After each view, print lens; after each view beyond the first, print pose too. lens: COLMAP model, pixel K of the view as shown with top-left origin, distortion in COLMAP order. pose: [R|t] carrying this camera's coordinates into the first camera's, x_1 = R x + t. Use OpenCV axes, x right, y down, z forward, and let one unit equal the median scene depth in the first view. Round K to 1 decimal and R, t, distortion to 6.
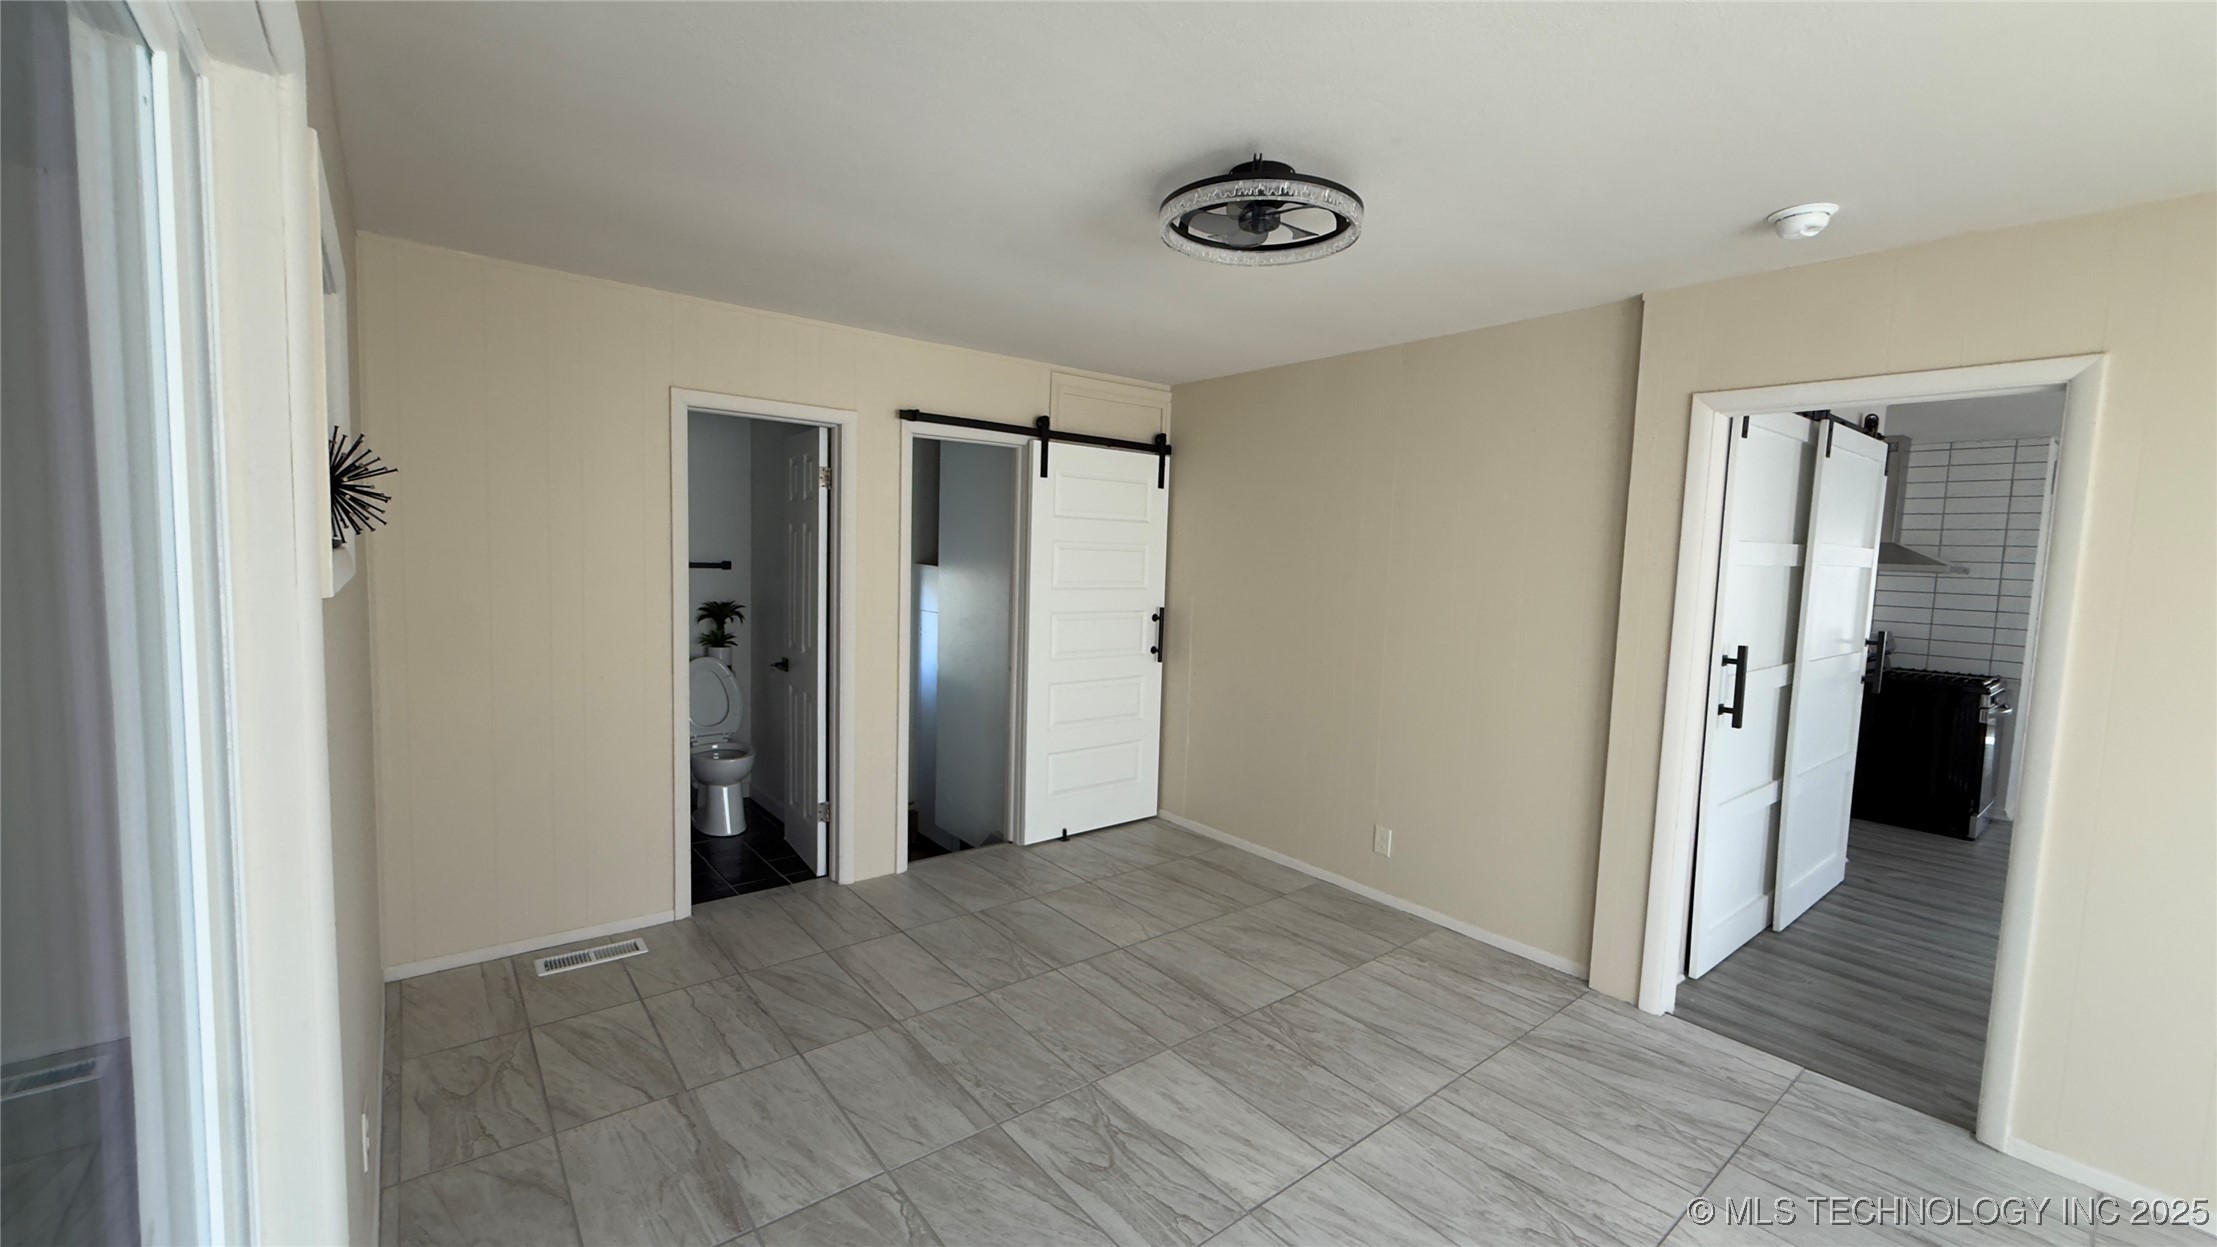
lens RADIAL K [[880.0, 0, 1105.4], [0, 880.0, 624.3], [0, 0, 1]] dist [0.000084, 0.000235]
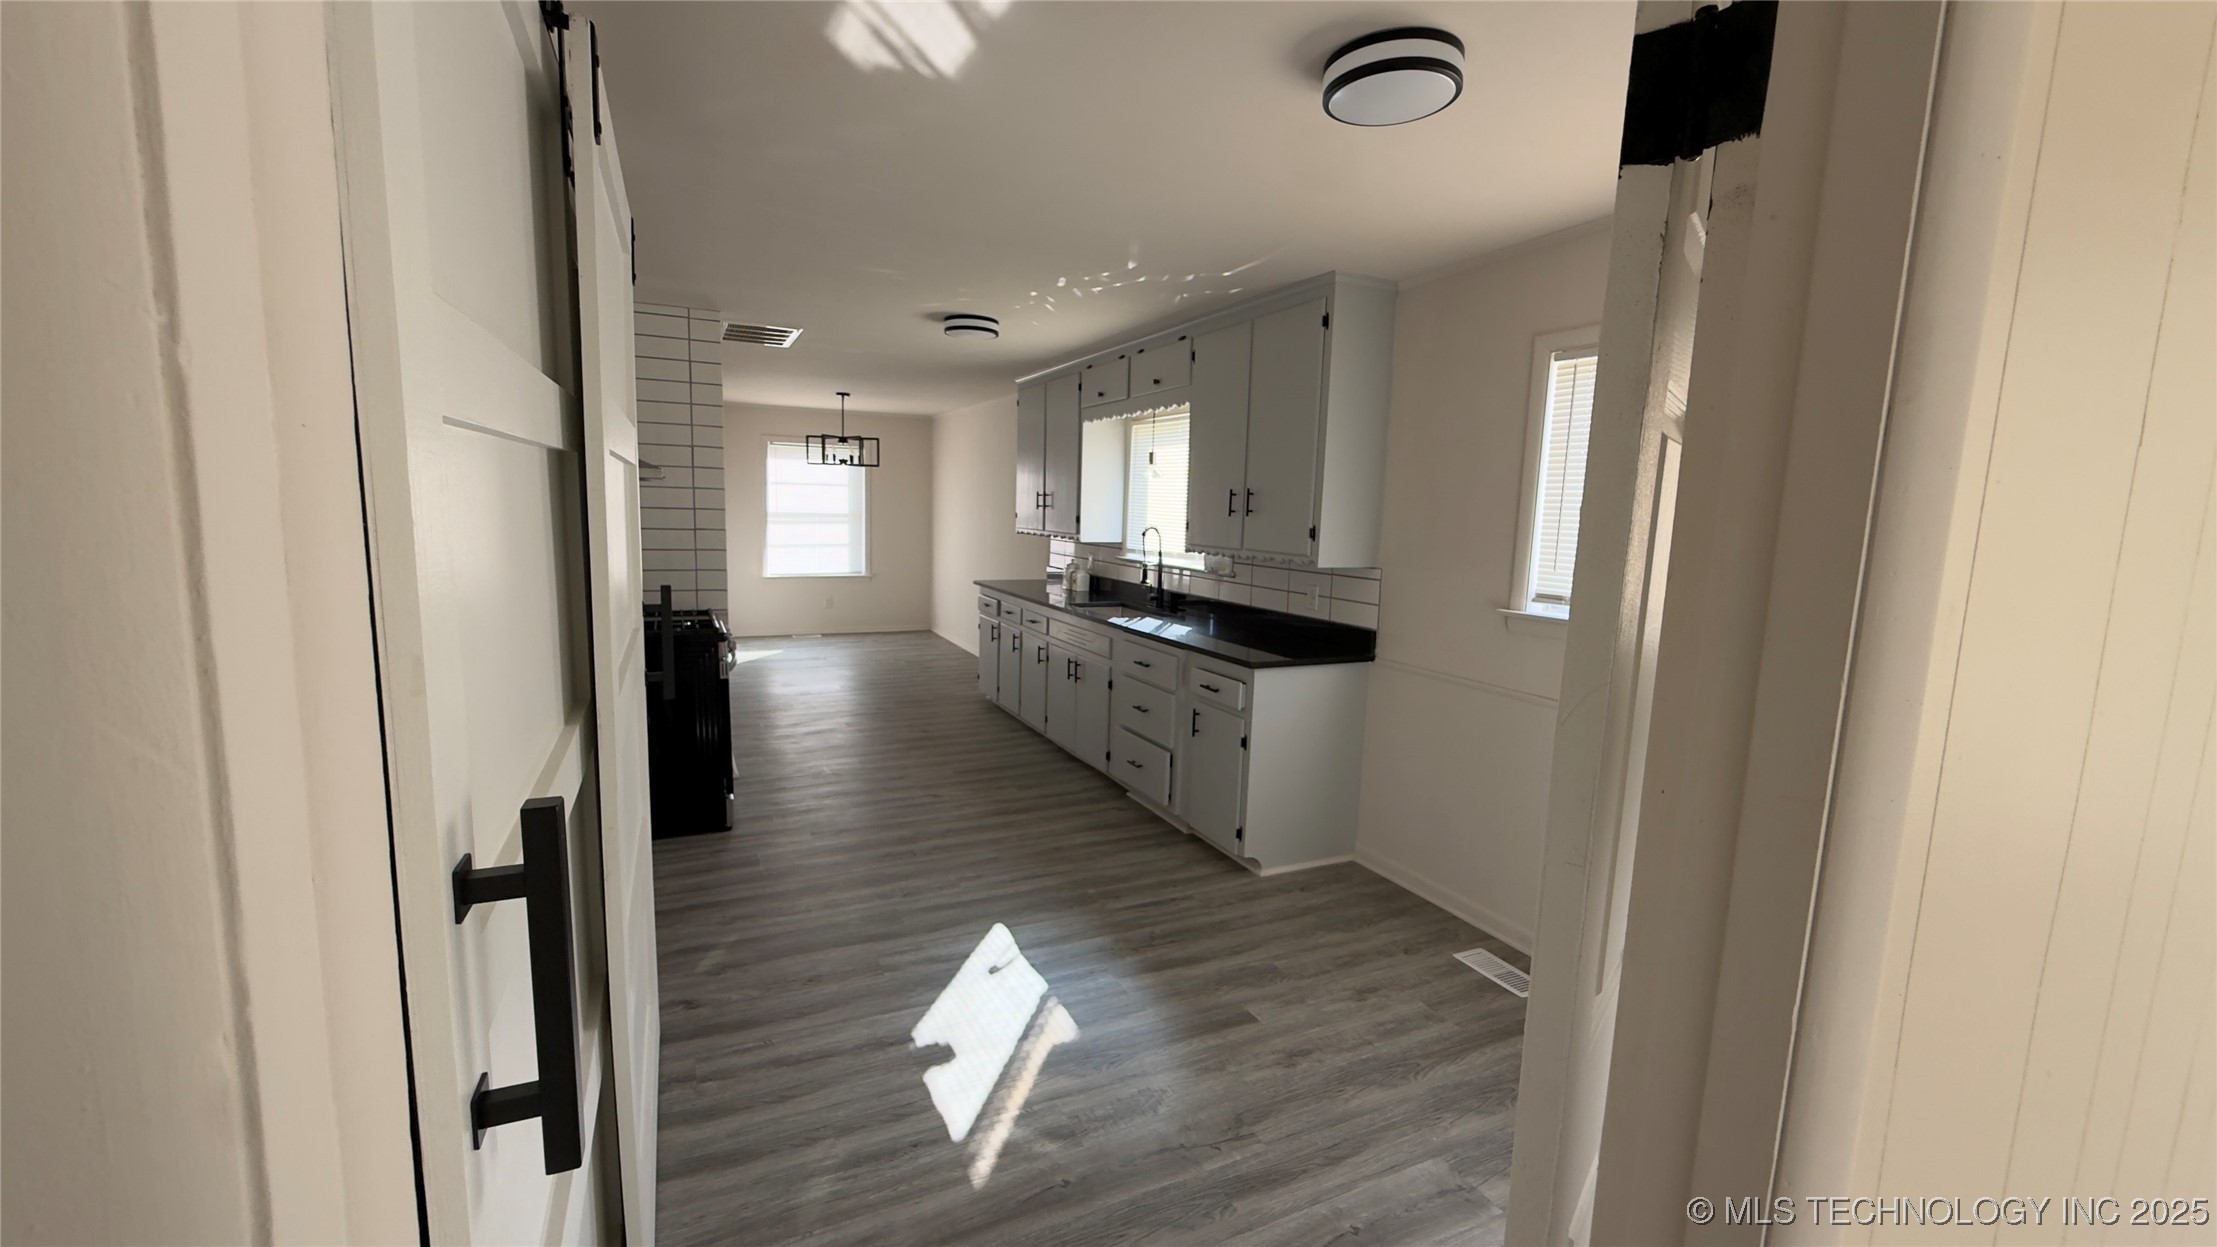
lens RADIAL K [[880.0, 0, 1105.4], [0, 880.0, 624.3], [0, 0, 1]] dist [0.000084, 0.000235]
pose [[0.227963, -0.151876, 0.961752, 0.449024], [0.056311, 0.988163, 0.142699, -0.033024], [-0.972040, 0.021627, 0.233817, 0.657708]]
